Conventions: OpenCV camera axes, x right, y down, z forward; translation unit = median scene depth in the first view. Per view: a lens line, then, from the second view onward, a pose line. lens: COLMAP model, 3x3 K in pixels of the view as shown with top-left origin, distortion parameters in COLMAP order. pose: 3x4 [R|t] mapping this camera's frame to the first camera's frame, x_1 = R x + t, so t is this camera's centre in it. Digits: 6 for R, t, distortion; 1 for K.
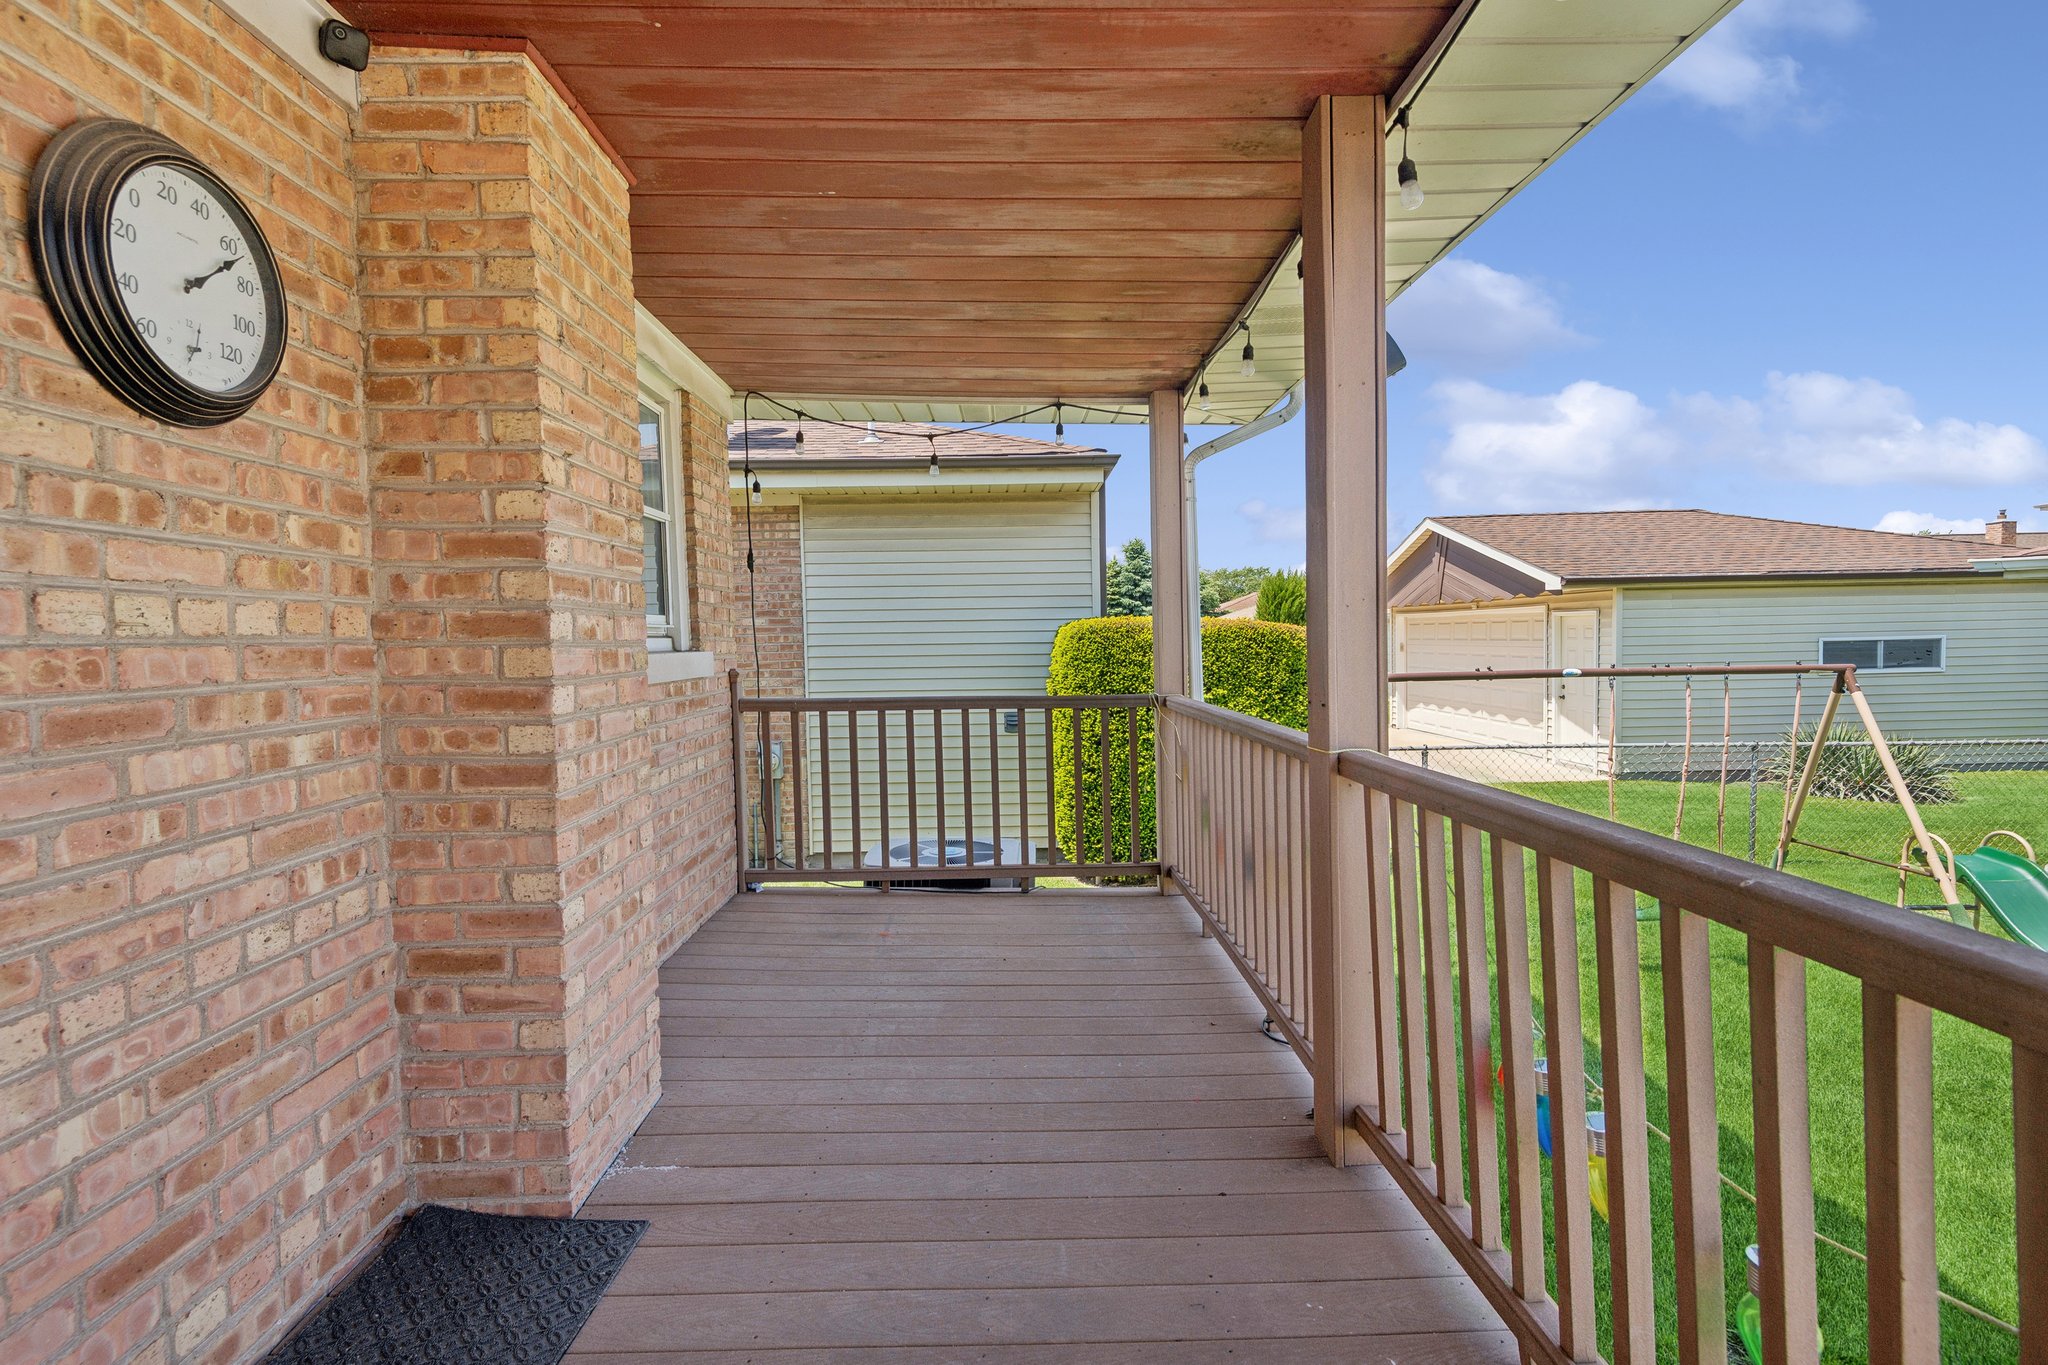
lens RADIAL K [[945.2, 0, 1024.0], [0, 945.2, 682.5], [0, 0, 1]] dist [-0.000387, -0.000248]
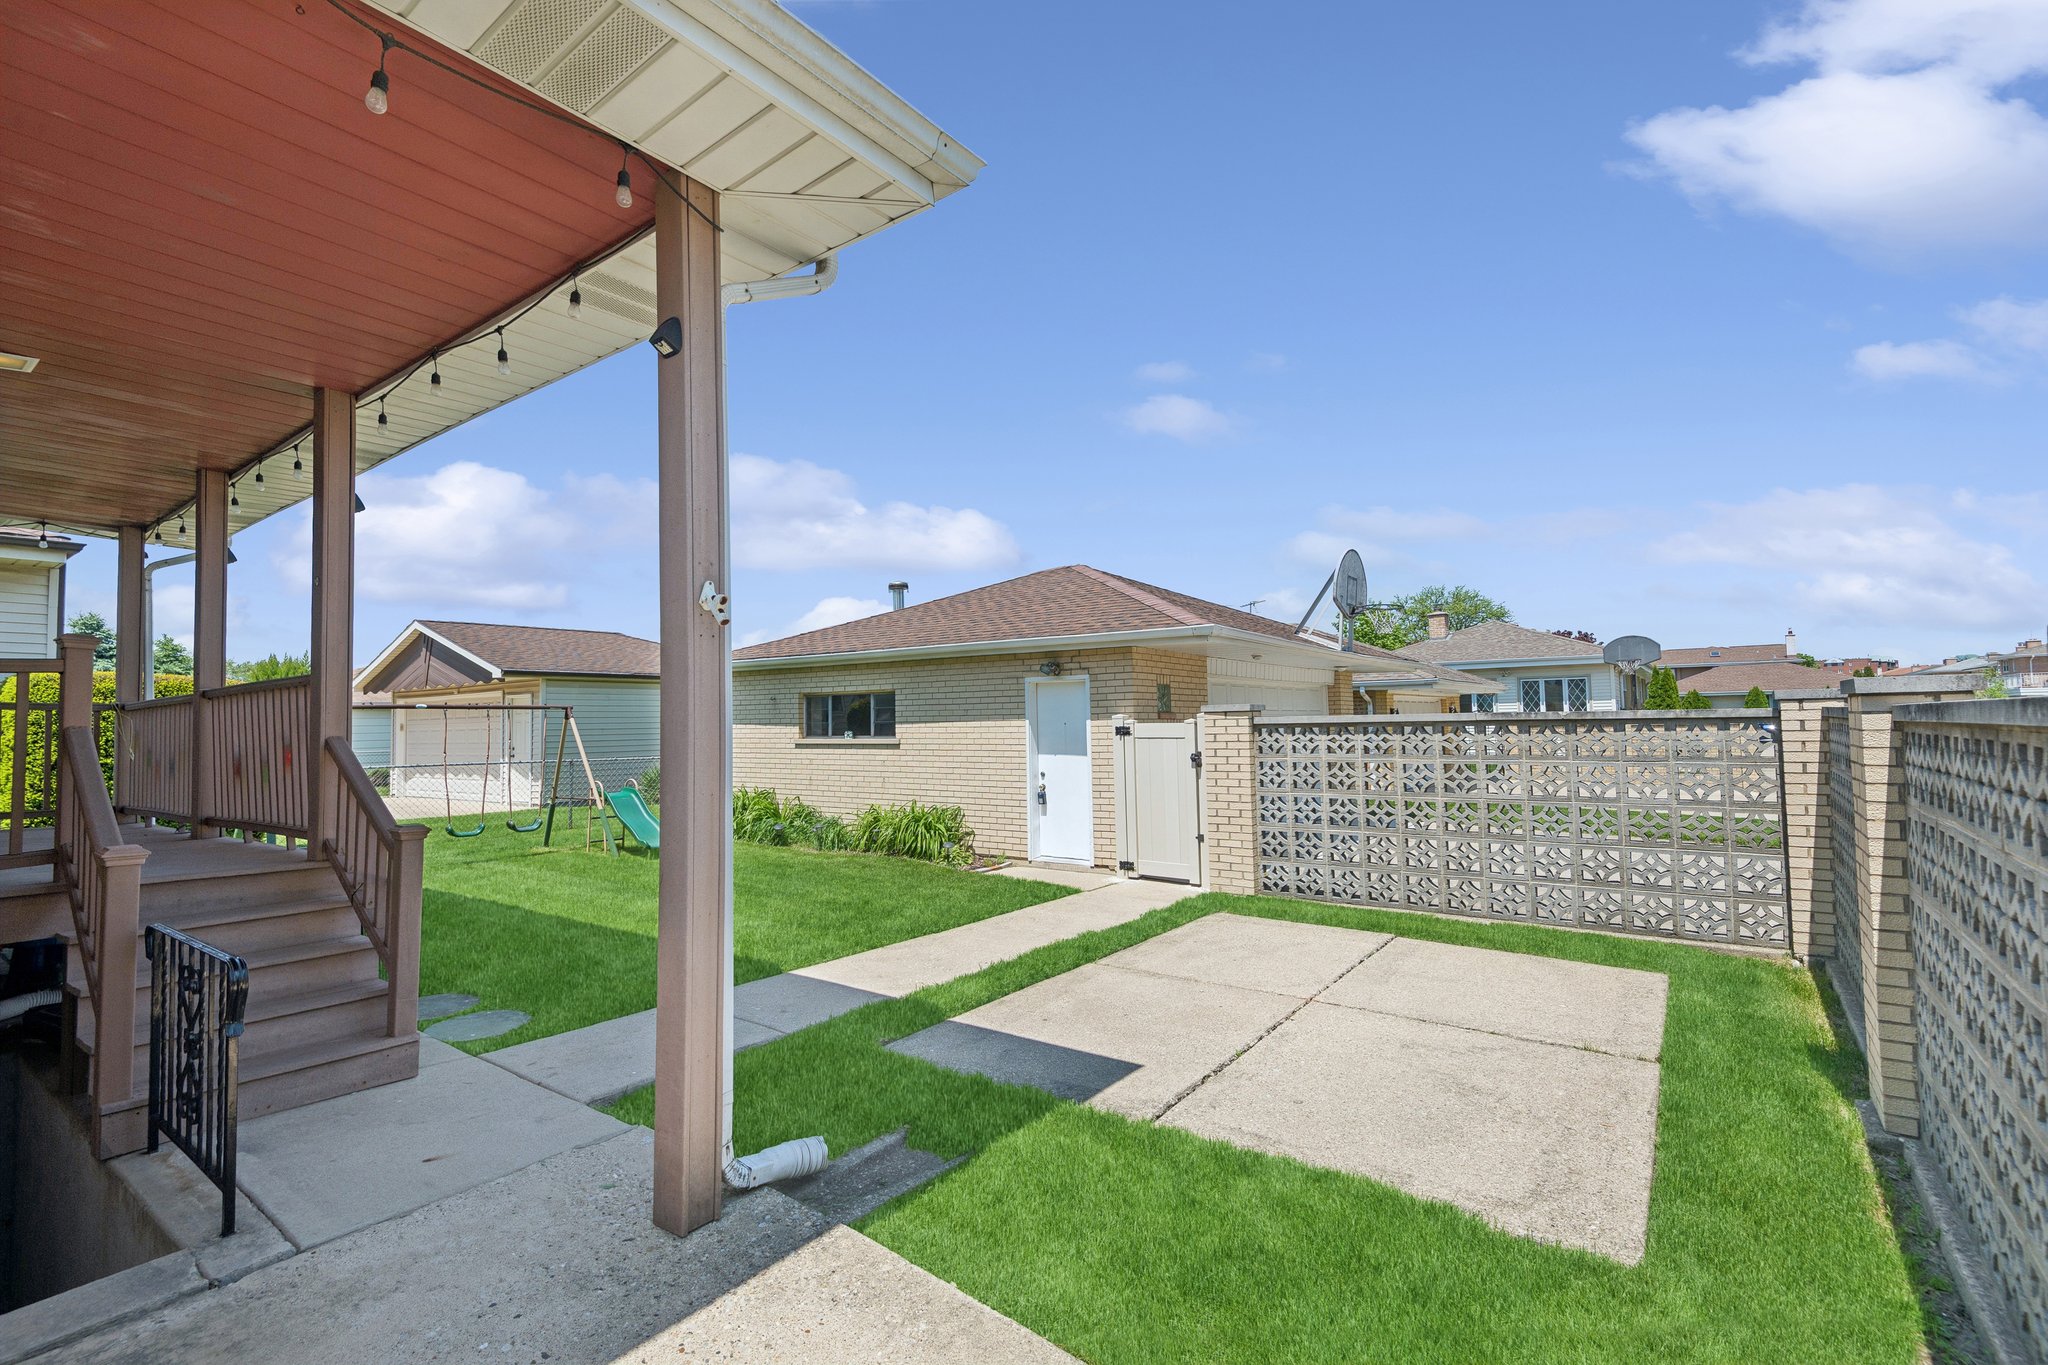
lens RADIAL K [[945.2, 0, 1024.0], [0, 945.2, 682.5], [0, 0, 1]] dist [-0.000387, -0.000248]
pose [[0.619116, 0.048134, 0.783823, -0.103999], [0.044551, 0.994359, -0.096252, 0.122962], [-0.784035, 0.094511, 0.613480, -0.754204]]
